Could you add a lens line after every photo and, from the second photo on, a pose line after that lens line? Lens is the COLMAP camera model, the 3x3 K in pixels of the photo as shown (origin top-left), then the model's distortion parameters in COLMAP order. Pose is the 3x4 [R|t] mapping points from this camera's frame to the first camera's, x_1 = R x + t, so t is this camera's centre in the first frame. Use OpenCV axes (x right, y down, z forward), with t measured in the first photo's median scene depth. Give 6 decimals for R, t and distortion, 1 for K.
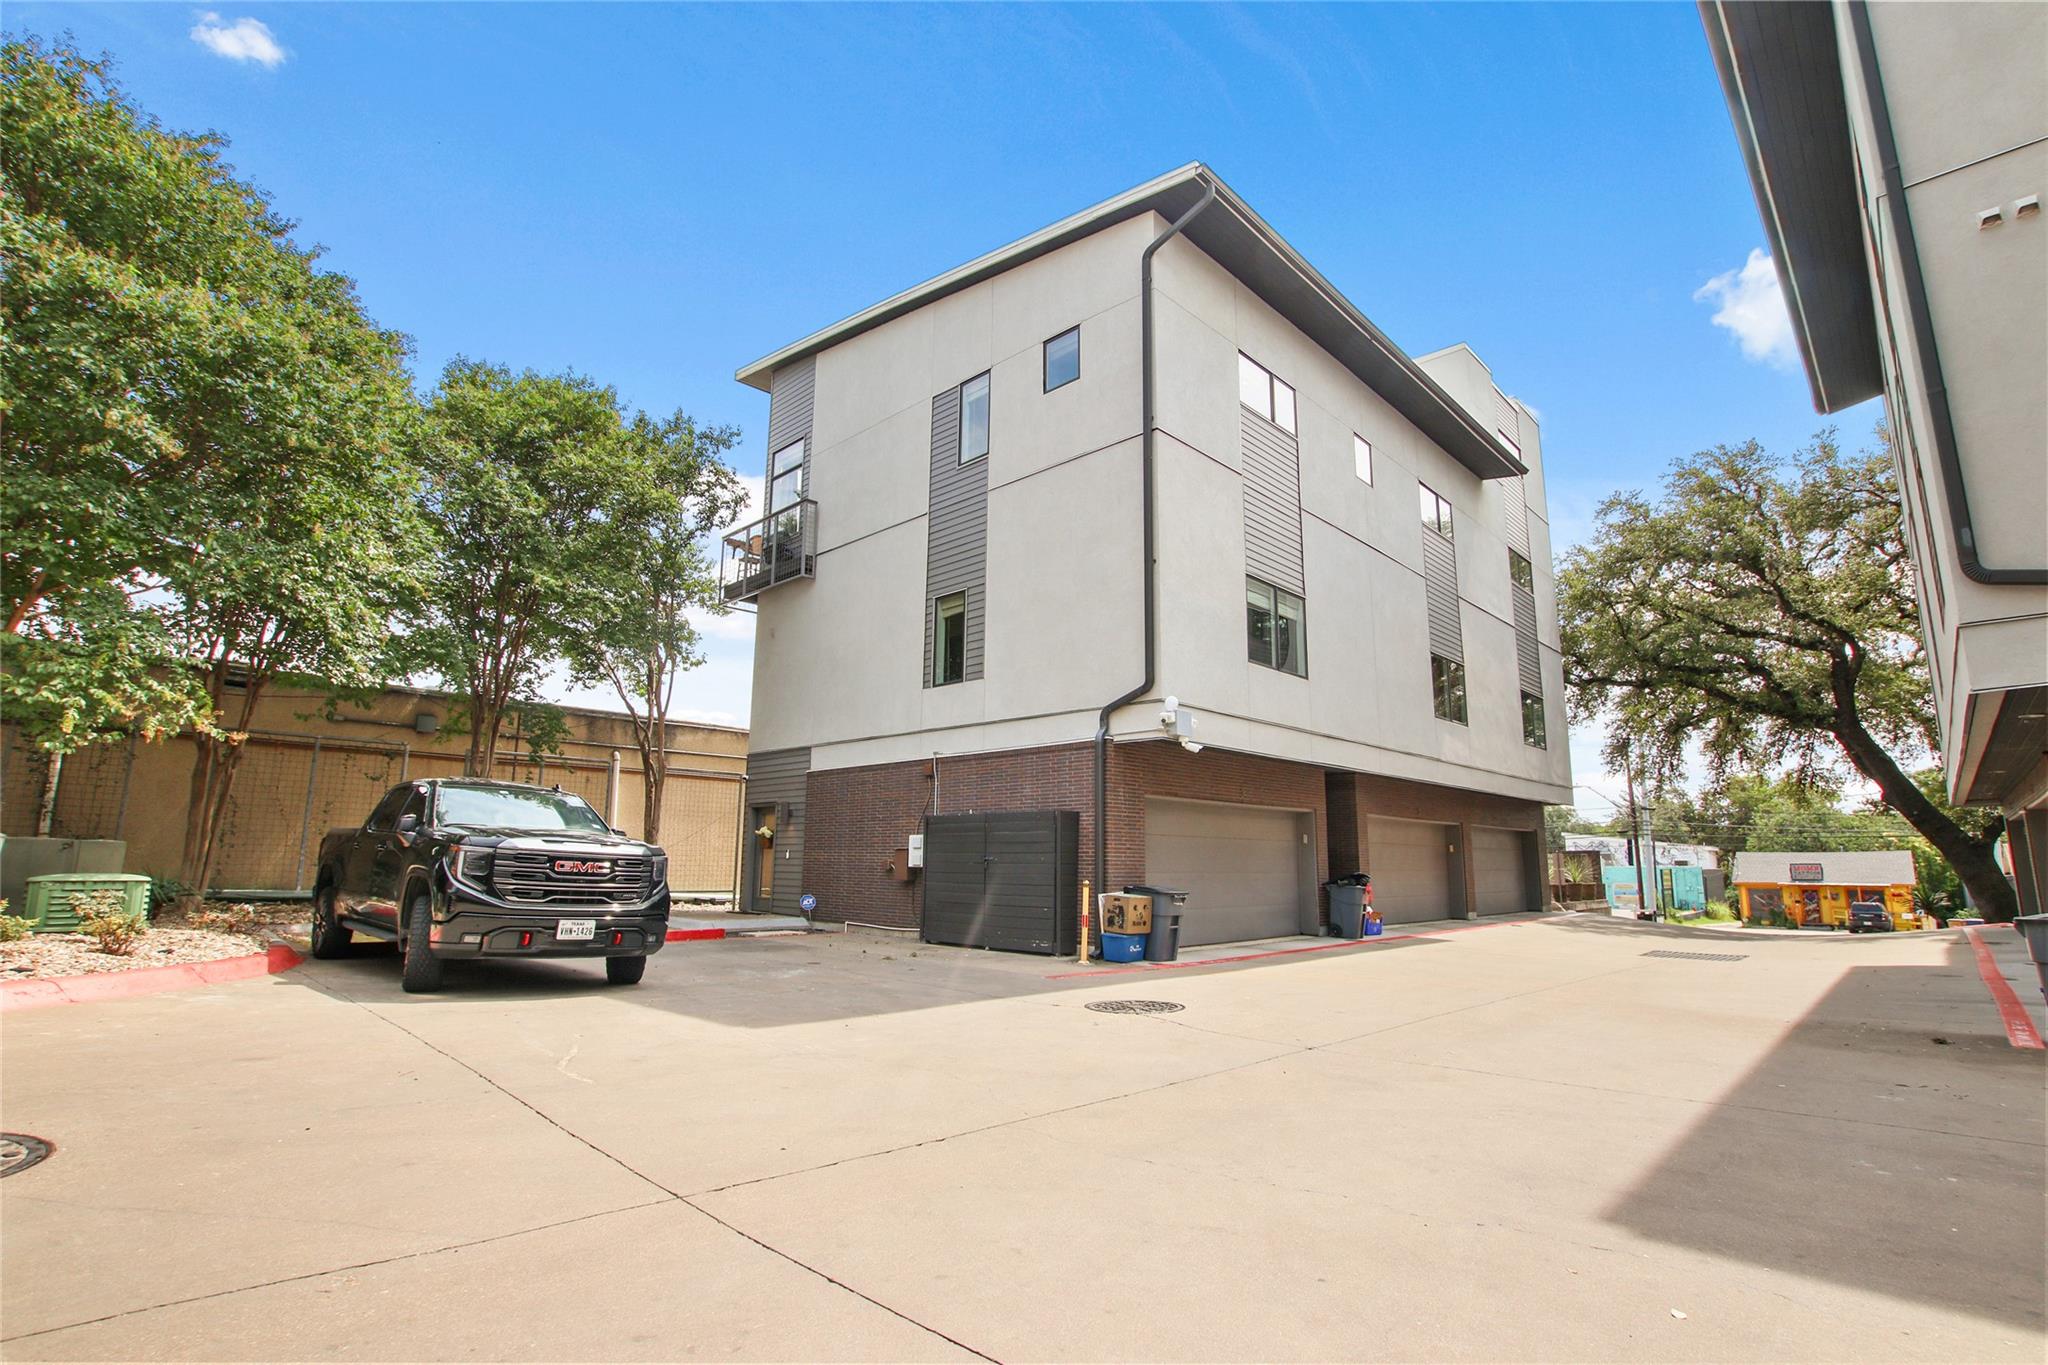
lens RADIAL K [[954.5, 0, 1022.2], [0, 954.5, 693.6], [0, 0, 1]] dist [-0.035066, 0.005867]
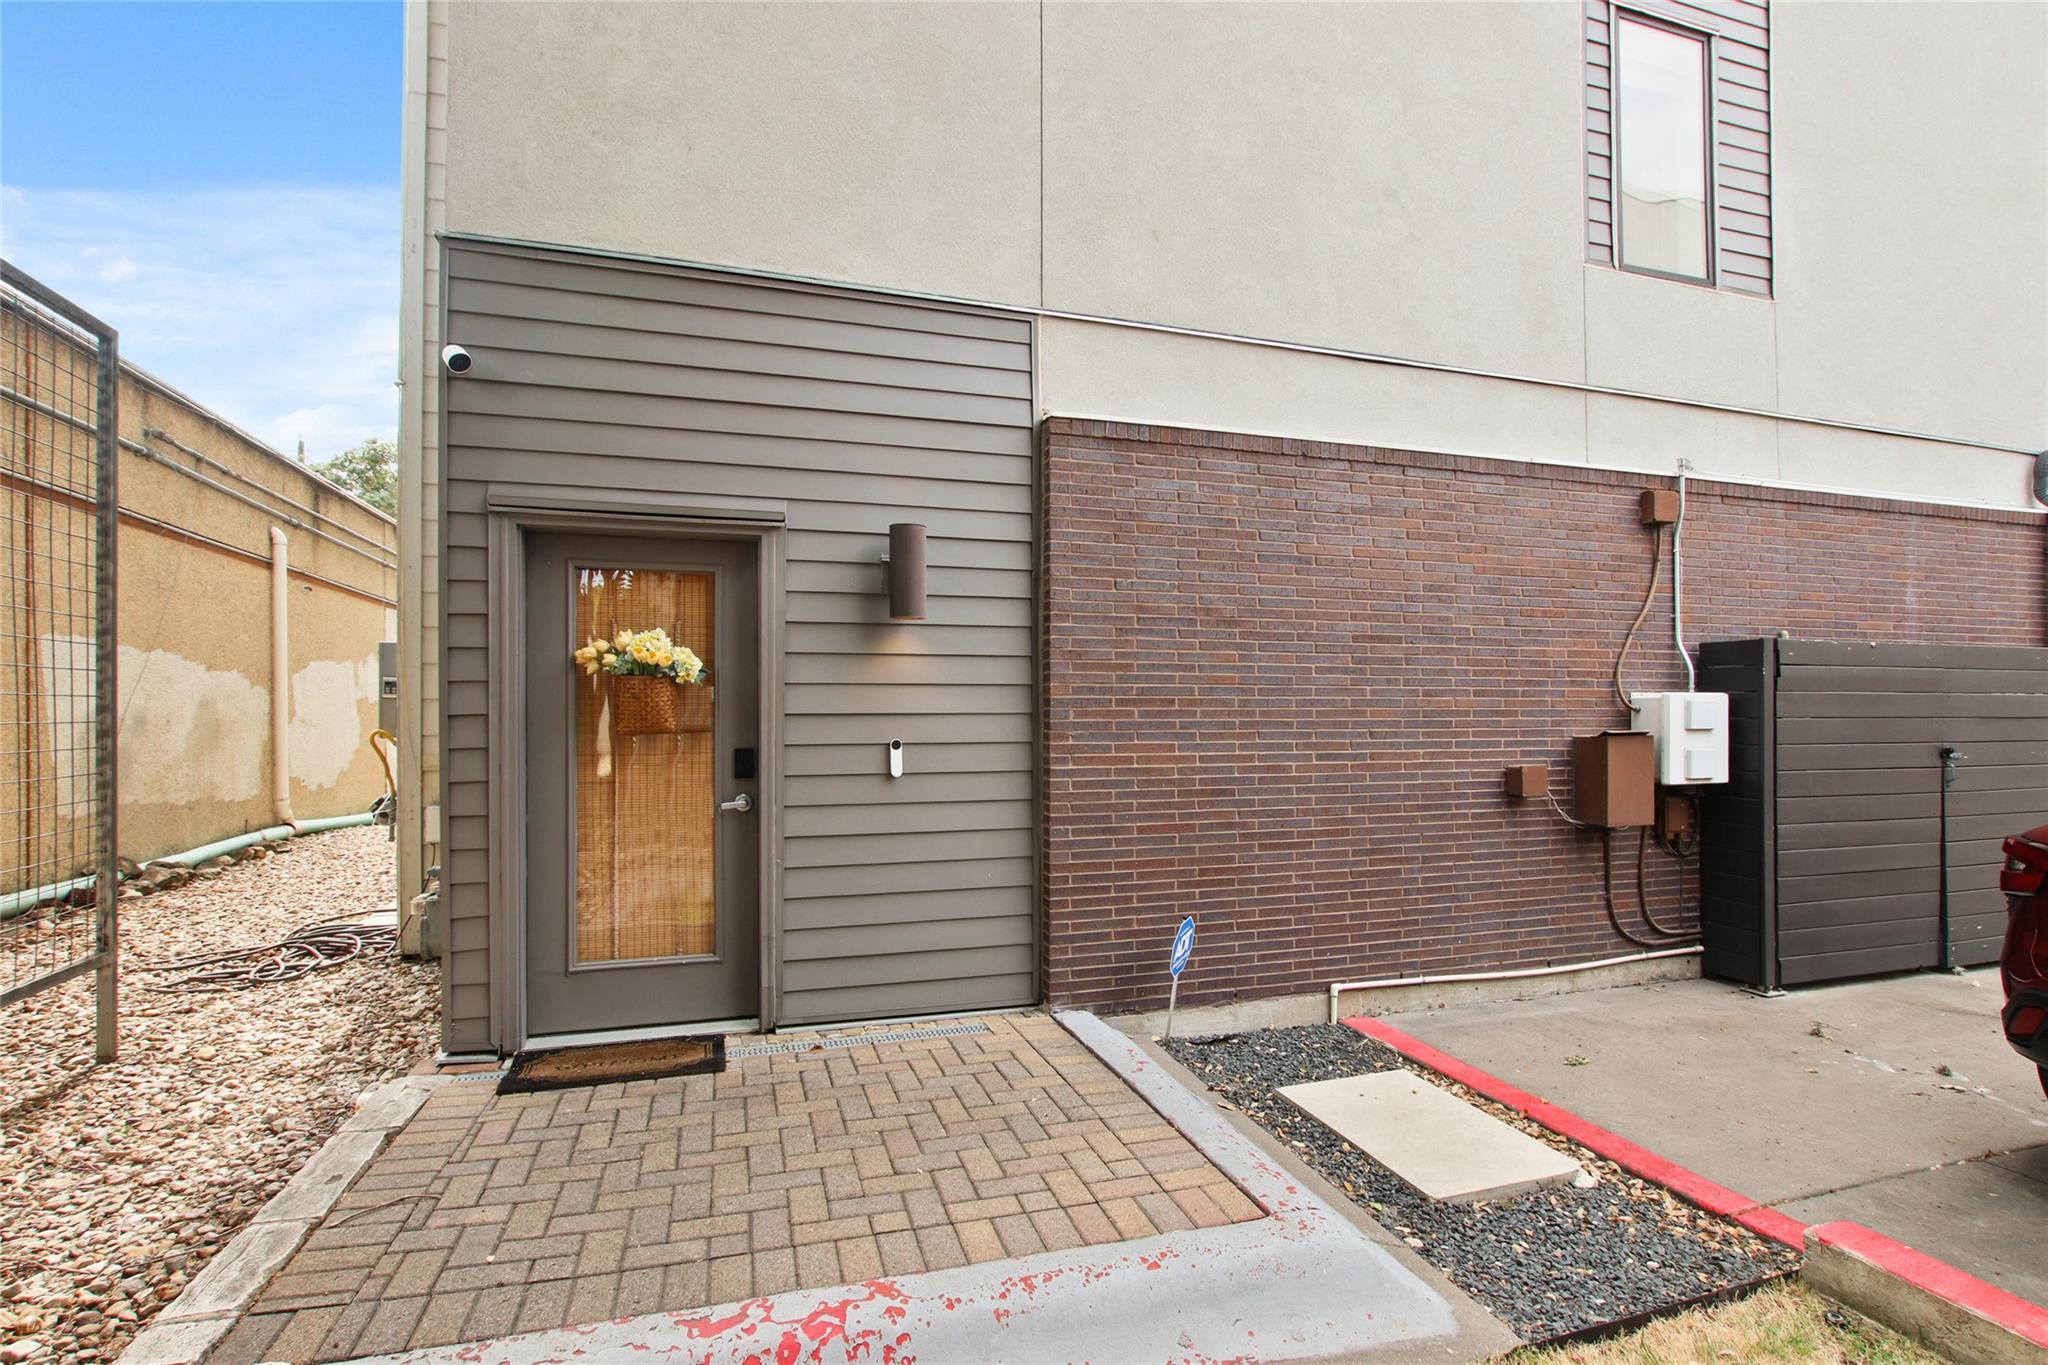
lens RADIAL K [[954.5, 0, 1022.2], [0, 954.5, 693.6], [0, 0, 1]] dist [-0.035066, 0.005867]
pose [[0.489234, 0.000923, 0.872152, -0.548772], [-0.152906, 0.984602, 0.084730, 0.165451], [-0.858644, -0.174810, 0.481842, 1.100432]]
